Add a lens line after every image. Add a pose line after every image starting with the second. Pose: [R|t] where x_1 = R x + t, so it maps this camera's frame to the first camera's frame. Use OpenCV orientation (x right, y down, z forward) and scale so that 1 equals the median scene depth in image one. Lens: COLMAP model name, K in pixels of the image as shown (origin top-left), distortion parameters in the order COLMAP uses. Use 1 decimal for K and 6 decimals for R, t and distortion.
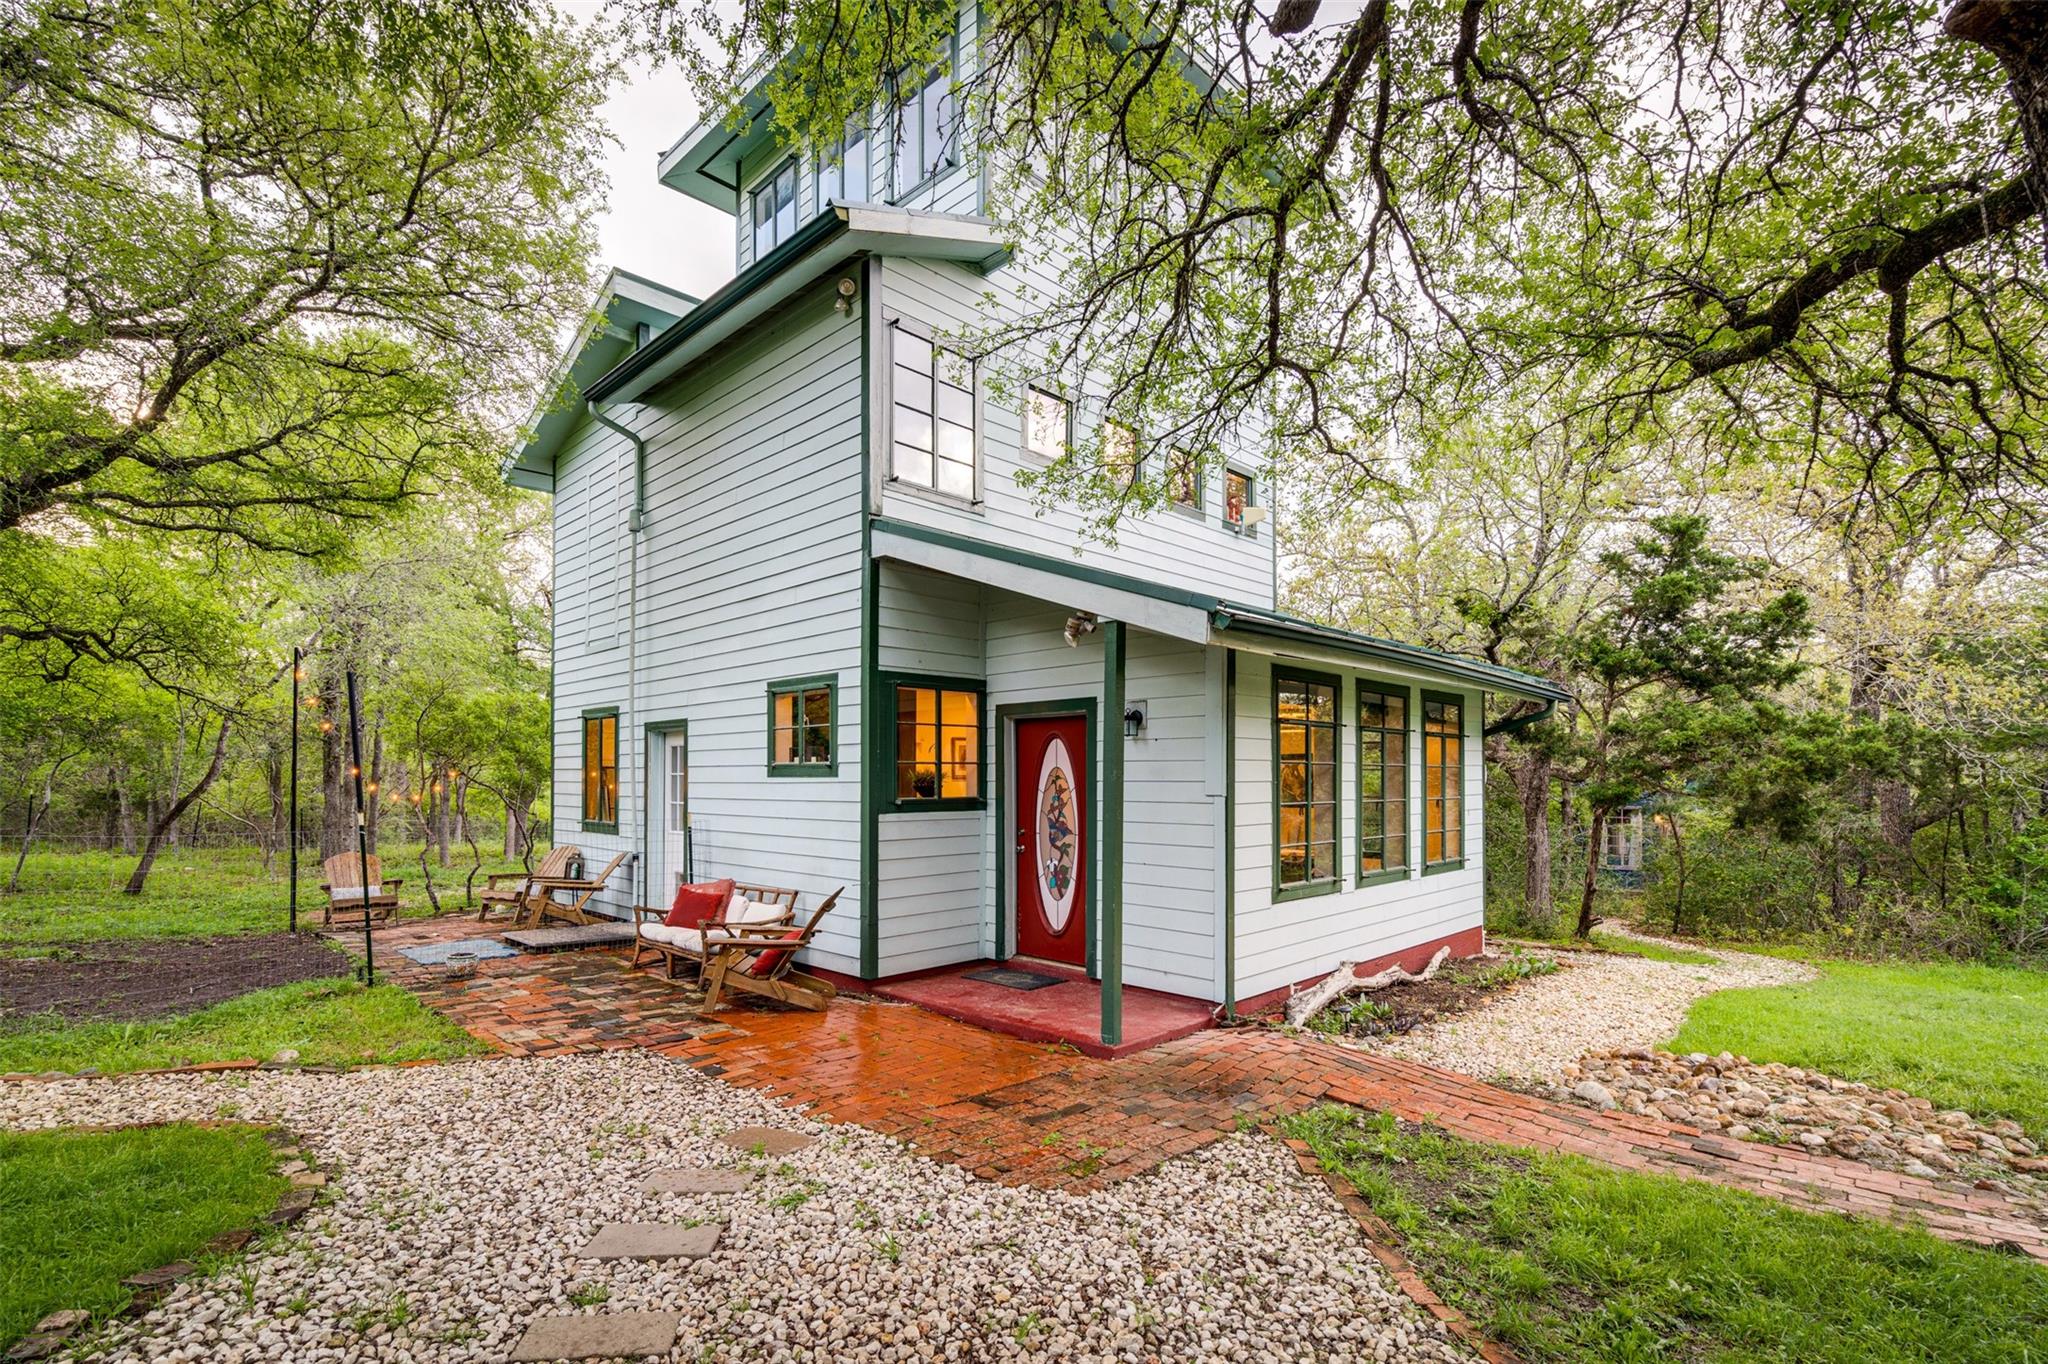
lens RADIAL K [[944.4, 0, 1026.2], [0, 944.4, 773.9], [0, 0, 1]] dist [-0.000115, 0.000050]
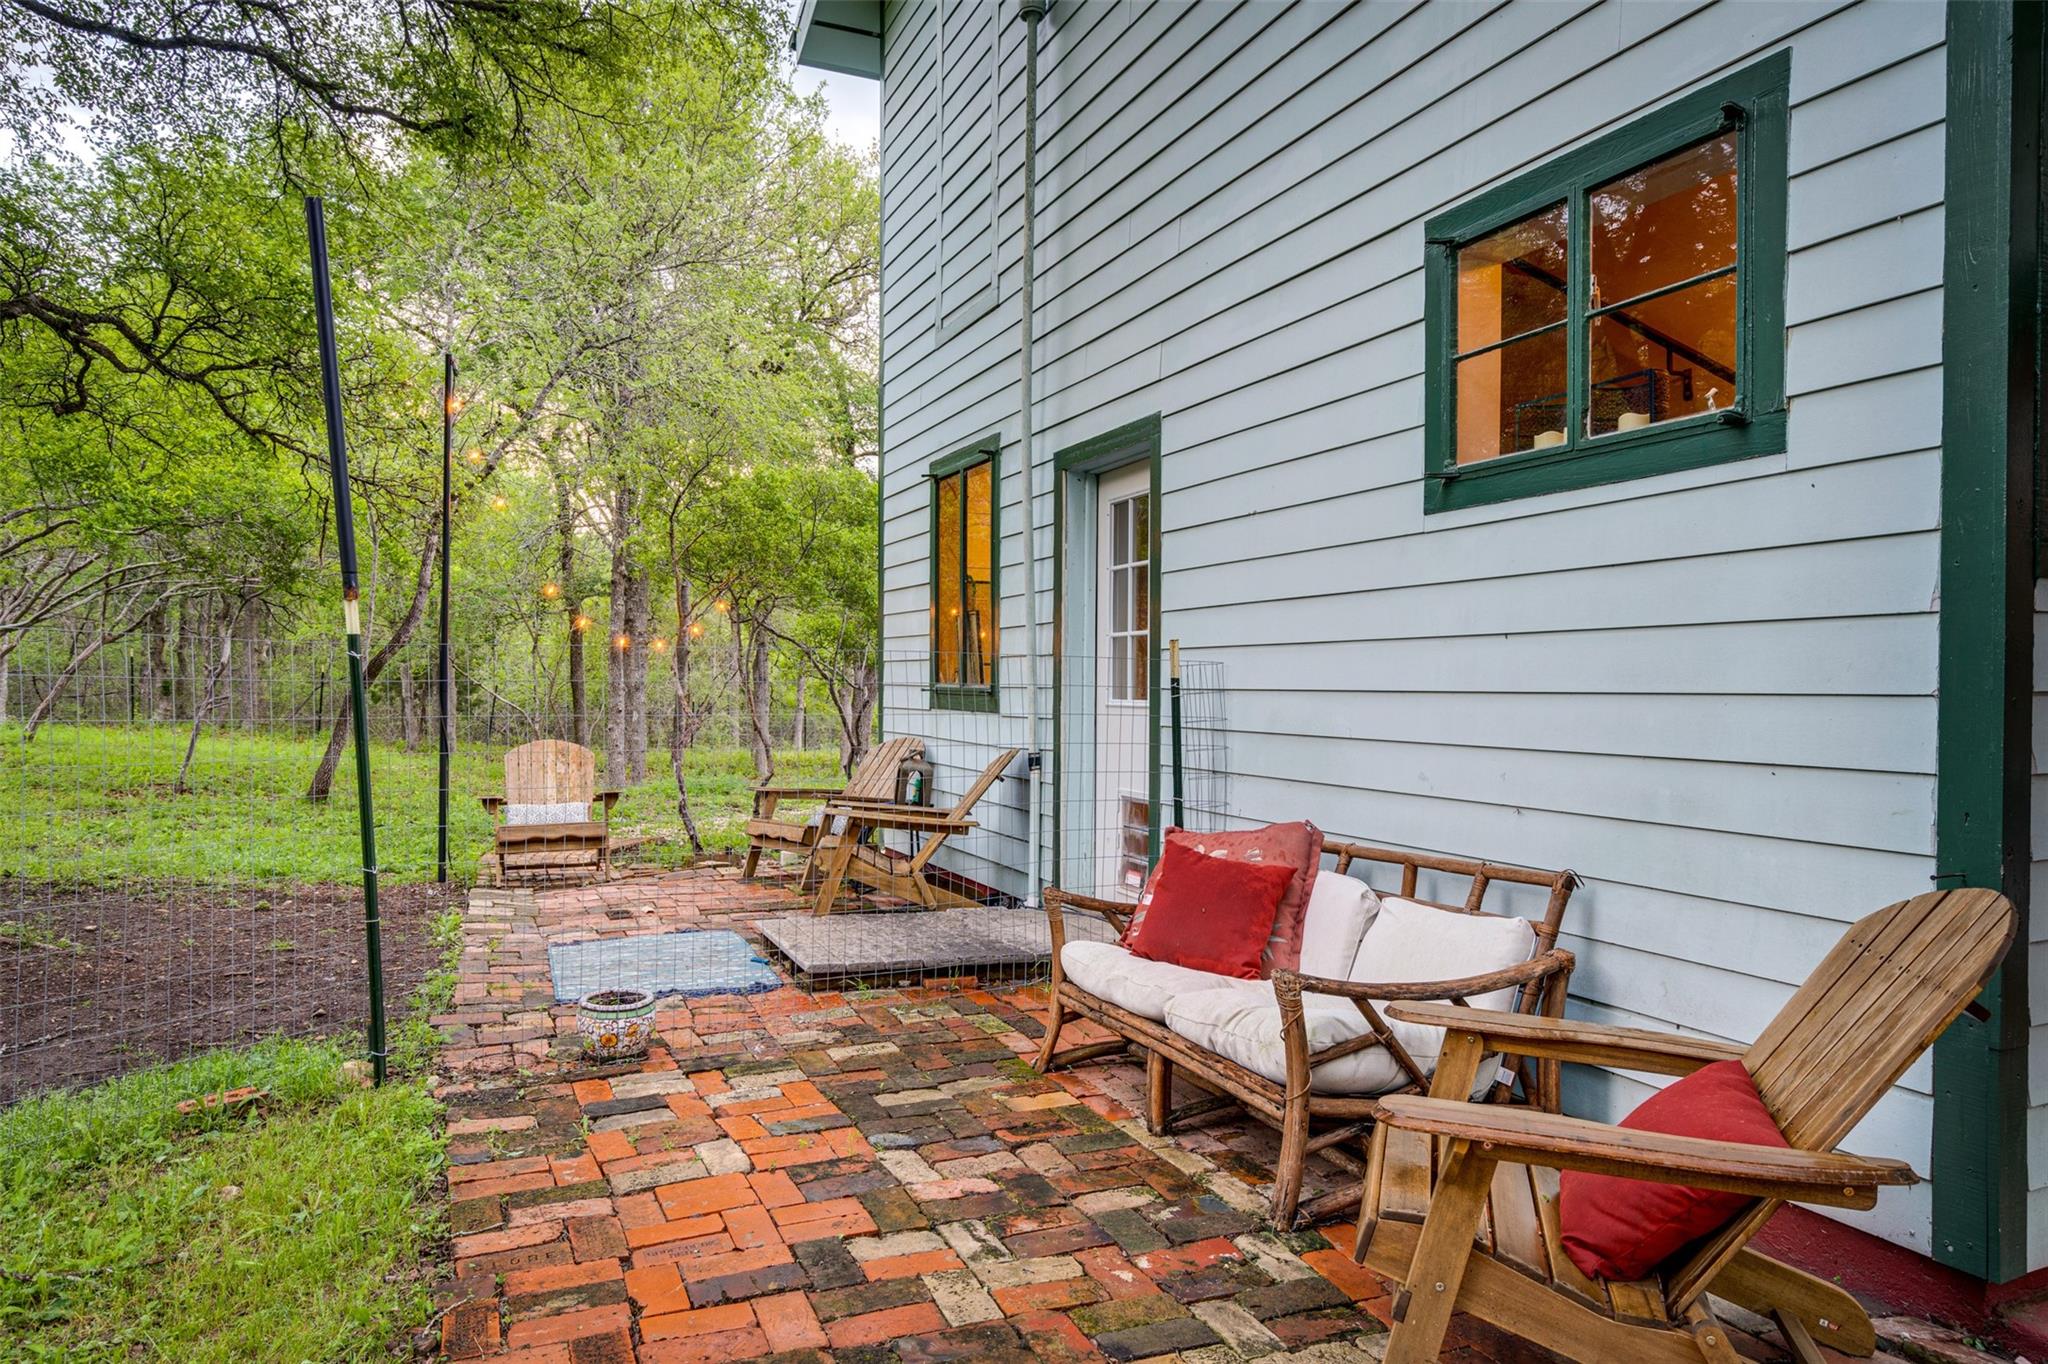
lens RADIAL K [[1274.9, 0, 1022.8], [0, 1274.9, 683.9], [0, 0, 1]] dist [-0.002941, -0.000316]
pose [[0.927319, 0.002449, -0.374264, -0.223064], [0.000311, 0.999973, 0.007314, 0.054652], [0.374272, -0.006898, 0.927293, 0.506627]]
